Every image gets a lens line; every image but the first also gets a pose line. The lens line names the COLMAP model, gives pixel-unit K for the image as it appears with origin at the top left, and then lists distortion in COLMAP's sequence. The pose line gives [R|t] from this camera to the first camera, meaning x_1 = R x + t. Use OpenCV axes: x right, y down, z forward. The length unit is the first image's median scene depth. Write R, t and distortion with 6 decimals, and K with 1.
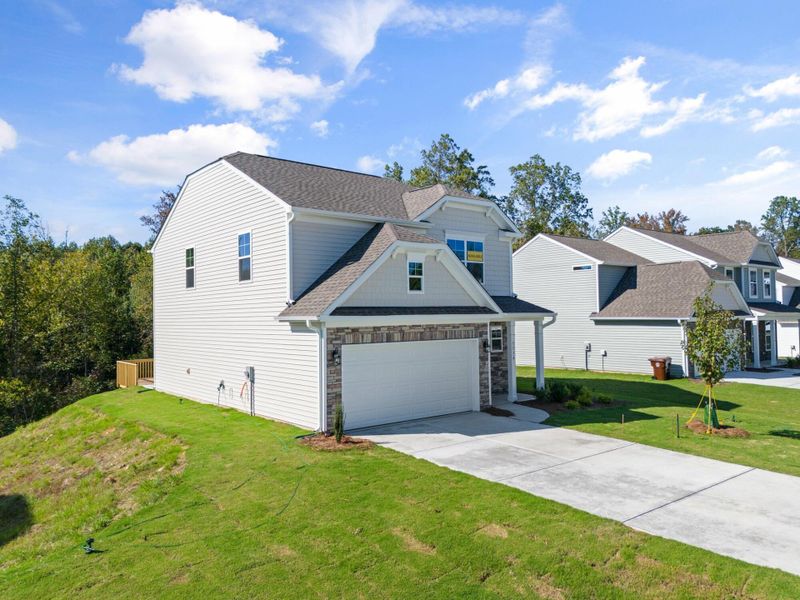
lens RADIAL K [[597.3, 0, 400.0], [0, 597.3, 300.0], [0, 0, 1]] dist [0.000376, -0.000053]
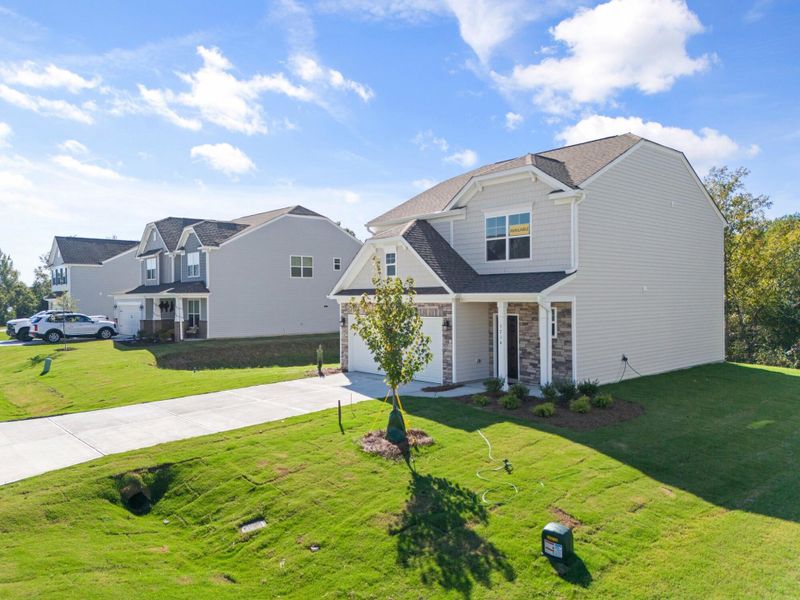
lens RADIAL K [[597.3, 0, 400.0], [0, 597.3, 300.0], [0, 0, 1]] dist [0.000376, -0.000053]
pose [[0.040326, 0.020778, -0.998971, 0.777735], [0.038325, 0.999016, 0.022326, 0.004978], [0.998451, -0.039186, 0.039490, 0.584726]]
